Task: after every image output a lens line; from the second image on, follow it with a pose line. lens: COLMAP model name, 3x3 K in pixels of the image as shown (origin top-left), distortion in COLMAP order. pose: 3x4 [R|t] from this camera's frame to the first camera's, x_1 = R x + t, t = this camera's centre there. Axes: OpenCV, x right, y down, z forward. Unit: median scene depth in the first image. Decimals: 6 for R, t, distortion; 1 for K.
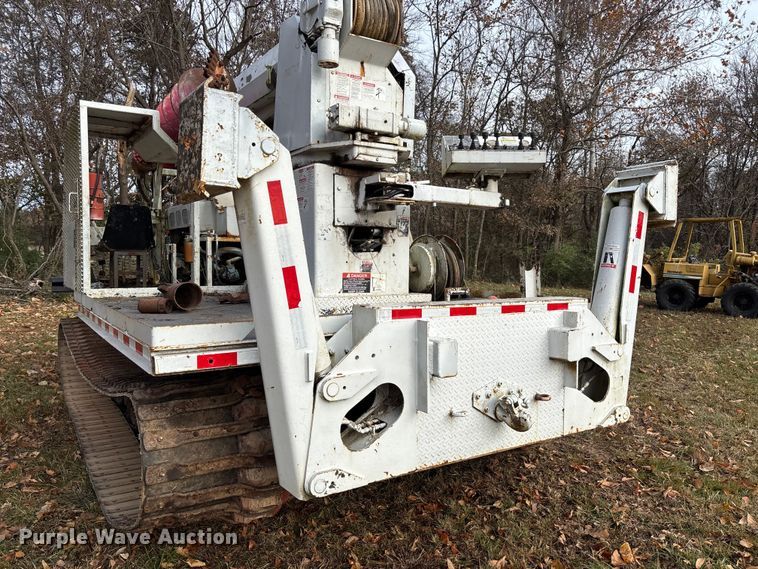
lens RADIAL K [[564.4, 0, 382.6], [0, 564.4, 293.9], [0, 0, 1]] dist [0.063106, -0.064100]
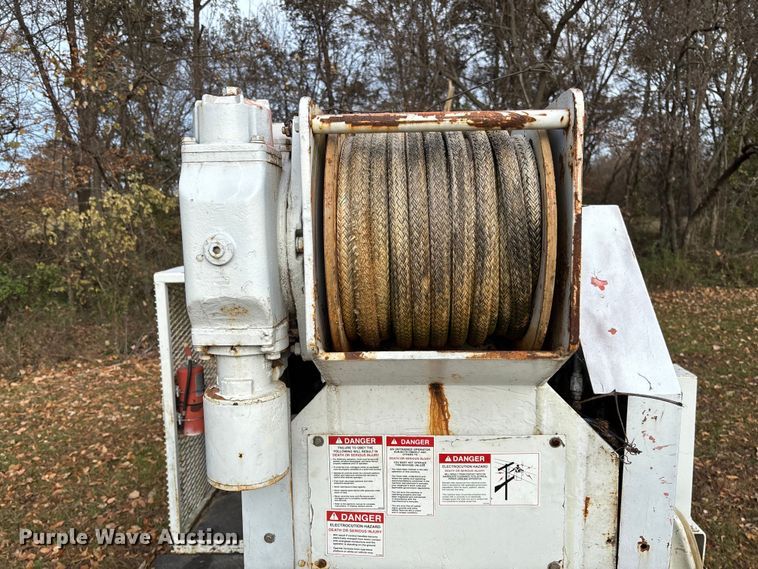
lens RADIAL K [[585.8, 0, 378.2], [0, 585.8, 299.8], [0, 0, 1]] dist [-0.004600, -0.000985]
pose [[0.815363, 0.053056, -0.576514, 0.104429], [-0.007457, 0.996672, 0.081176, -0.486522], [0.578902, -0.061889, 0.813045, 0.785329]]
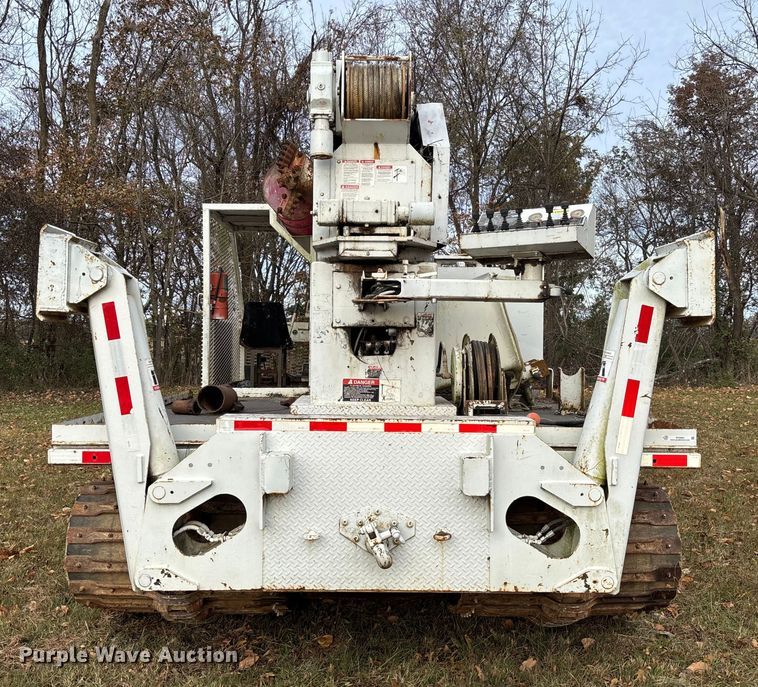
lens RADIAL K [[783.3, 0, 367.3], [0, 783.3, 363.6], [0, 0, 1]] dist [0.209813, -0.547499]
pose [[0.841124, 0.013410, -0.540676, 0.651595], [-0.034185, 0.999012, -0.028403, -0.027587], [0.539761, 0.042373, 0.840751, -0.039509]]
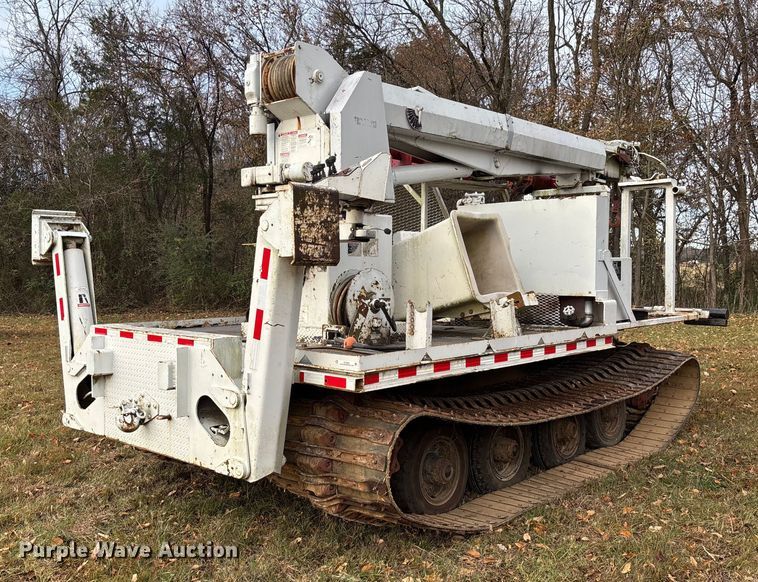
lens RADIAL K [[719.0, 0, 356.0], [0, 719.0, 311.6], [0, 0, 1]] dist [0.216248, -0.496121]
pose [[0.241922, 0.051831, -0.968910, 1.449769], [-0.057439, 0.997586, 0.039023, -0.091506], [0.968594, 0.046213, 0.244316, 0.804227]]
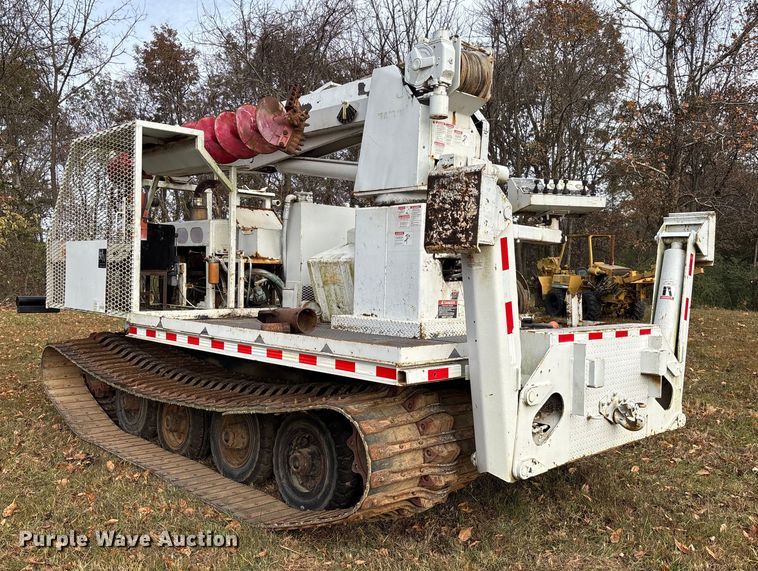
lens RADIAL K [[675.3, 0, 364.1], [0, 675.3, 300.4], [0, 0, 1]] dist [0.181280, -0.422662]
pose [[0.983470, 0.009408, 0.180829, -0.465325], [-0.006351, 0.999827, -0.017480, -0.012821], [-0.180962, 0.016042, 0.983359, -0.295272]]
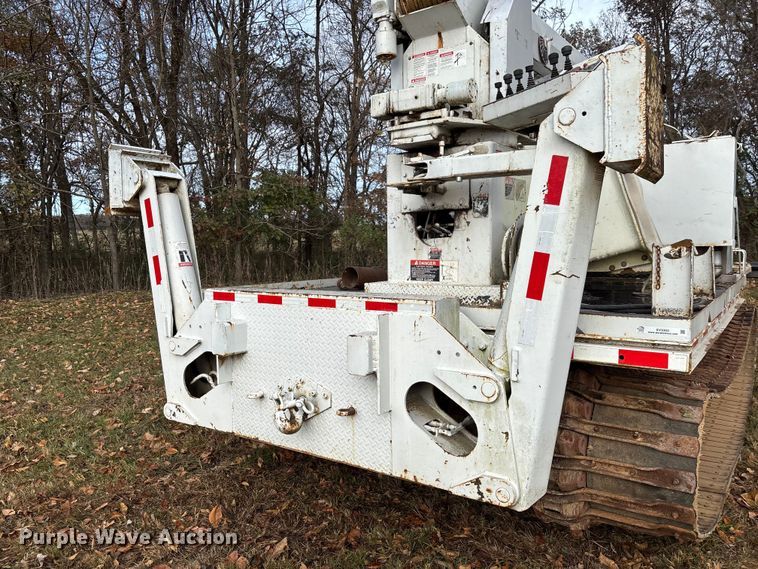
lens RADIAL K [[567.7, 0, 377.1], [0, 567.7, 293.6], [0, 0, 1]] dist [0.053137, -0.054933]
pose [[0.372182, 0.064304, -0.925930, 0.847518], [-0.037257, 0.997828, 0.054321, -0.030741], [0.927412, 0.014280, 0.373770, 0.581689]]
